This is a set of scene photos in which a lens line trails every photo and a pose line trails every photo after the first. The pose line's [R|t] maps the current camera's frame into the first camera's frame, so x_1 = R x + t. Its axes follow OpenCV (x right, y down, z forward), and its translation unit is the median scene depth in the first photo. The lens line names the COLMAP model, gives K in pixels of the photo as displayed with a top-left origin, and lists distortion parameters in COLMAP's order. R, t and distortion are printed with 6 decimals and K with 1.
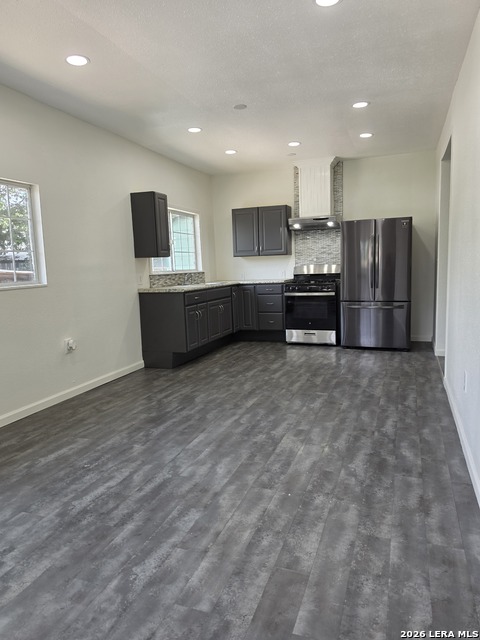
lens RADIAL K [[450.9, 0, 240.6], [0, 450.9, 319.0], [0, 0, 1]] dist [0.101060, -0.168625]
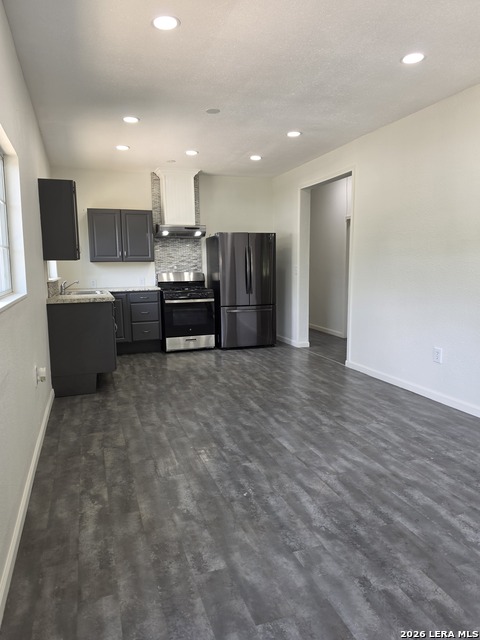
lens RADIAL K [[450.9, 0, 240.6], [0, 450.9, 319.0], [0, 0, 1]] dist [0.101060, -0.168625]
pose [[0.770219, -0.054604, 0.635438, -0.605624], [0.069372, 0.997589, 0.001637, -0.012249], [-0.633995, 0.042821, 0.772151, 0.215442]]
